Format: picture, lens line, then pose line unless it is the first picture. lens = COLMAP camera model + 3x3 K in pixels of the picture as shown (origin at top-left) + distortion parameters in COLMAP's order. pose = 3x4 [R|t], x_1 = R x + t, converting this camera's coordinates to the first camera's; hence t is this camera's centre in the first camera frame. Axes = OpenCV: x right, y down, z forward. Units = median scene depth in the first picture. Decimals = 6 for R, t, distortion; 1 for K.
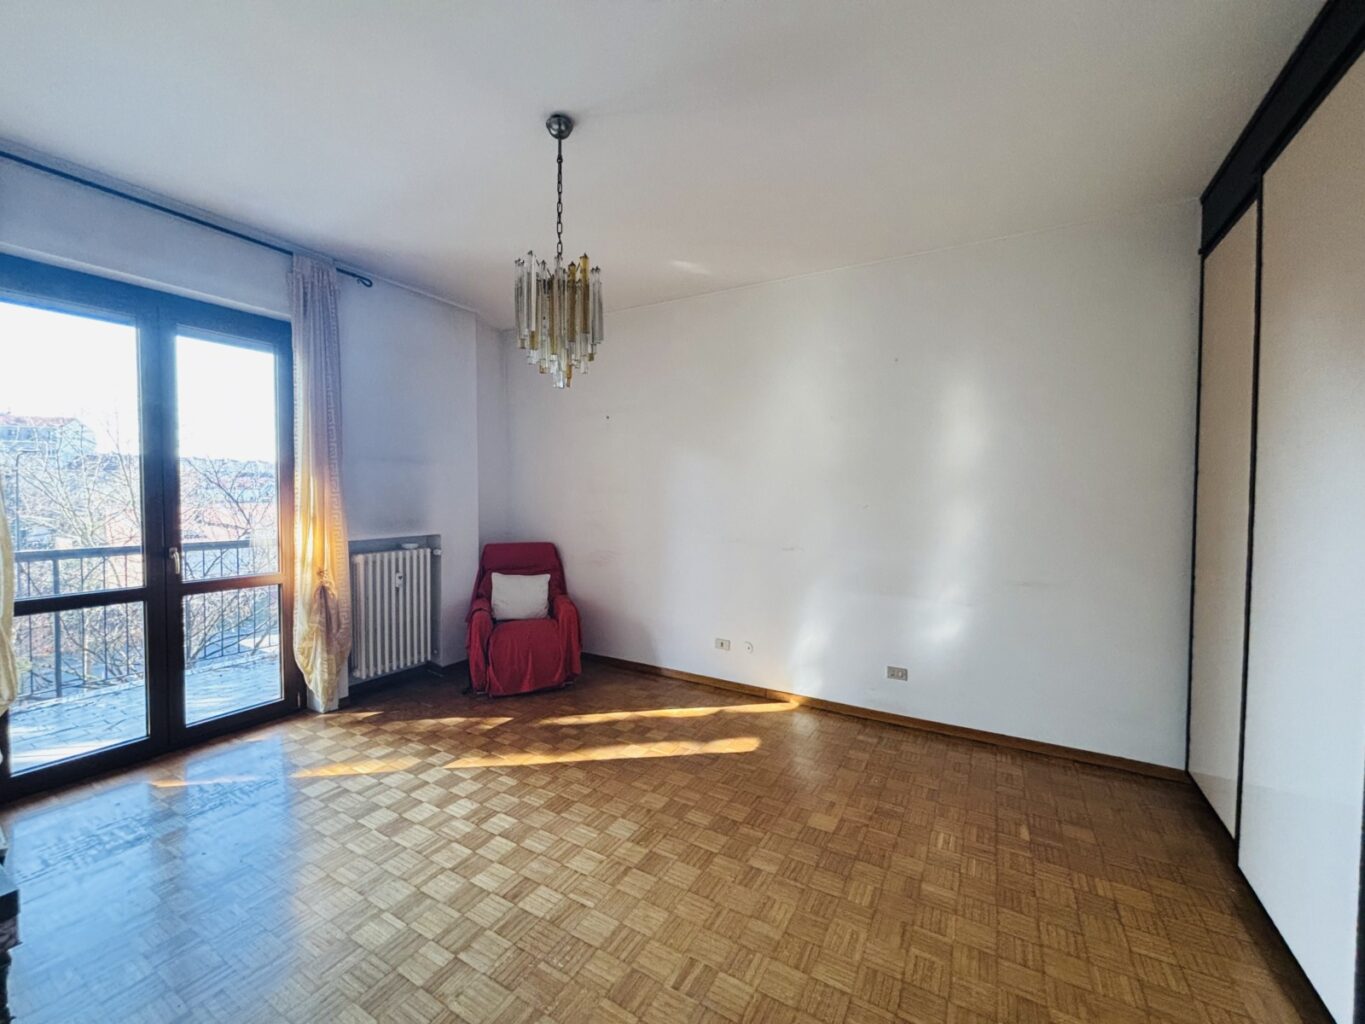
lens RADIAL K [[545.2, 0, 684.5], [0, 545.2, 509.9], [0, 0, 1]] dist [-0.001042, -0.000283]
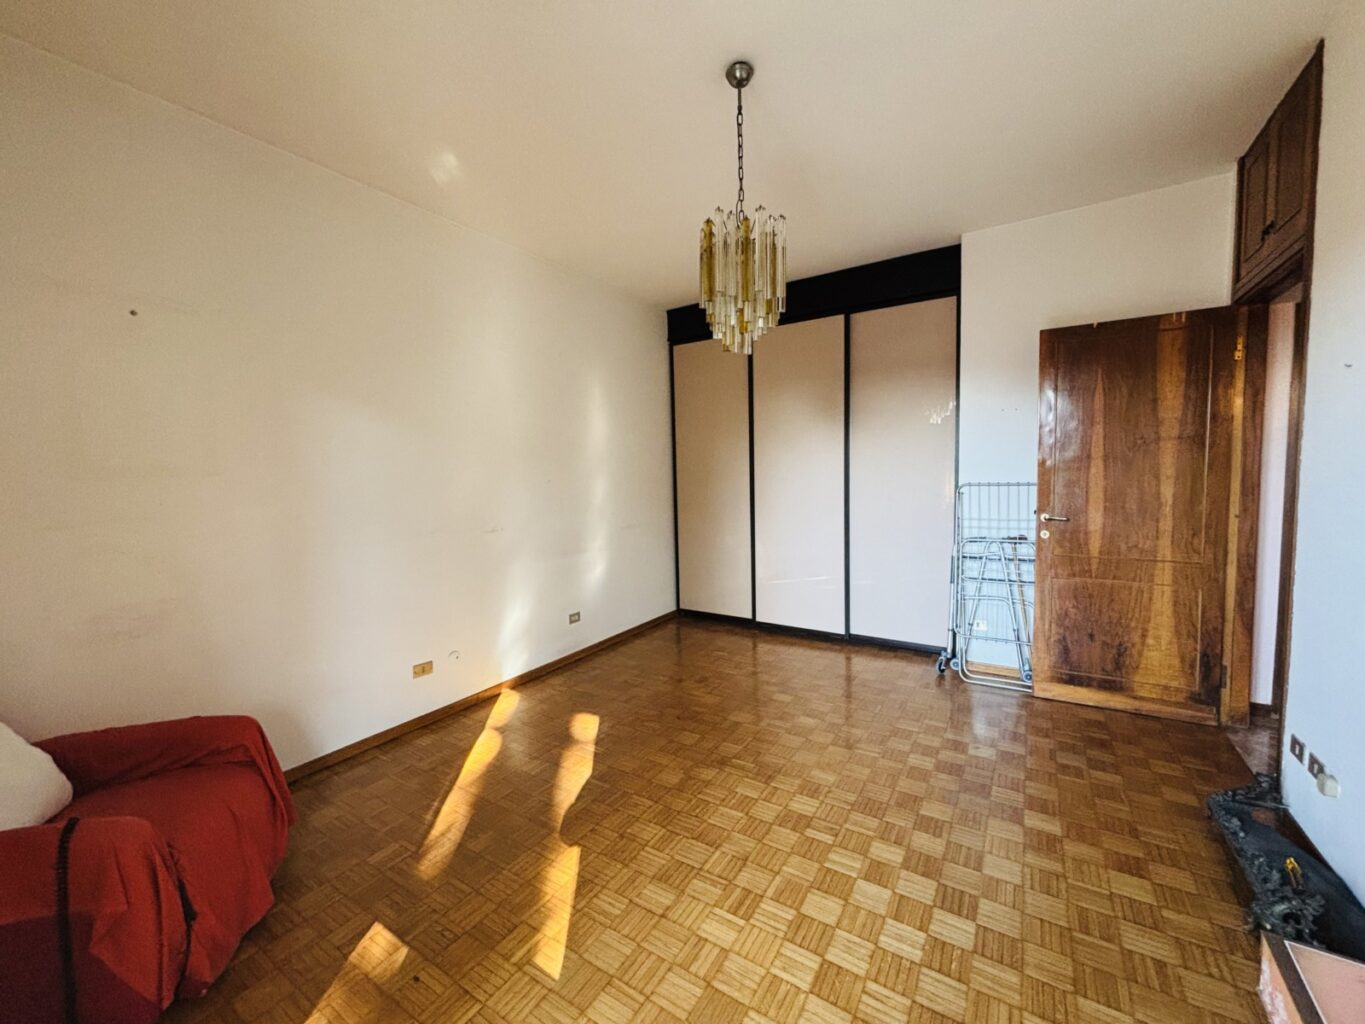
lens RADIAL K [[545.2, 0, 684.5], [0, 545.2, 509.9], [0, 0, 1]] dist [-0.001042, -0.000283]
pose [[0.044703, -0.081539, 0.995667, -0.767430], [0.052446, 0.995481, 0.079169, -0.020909], [-0.997623, 0.048679, 0.048777, 0.675730]]
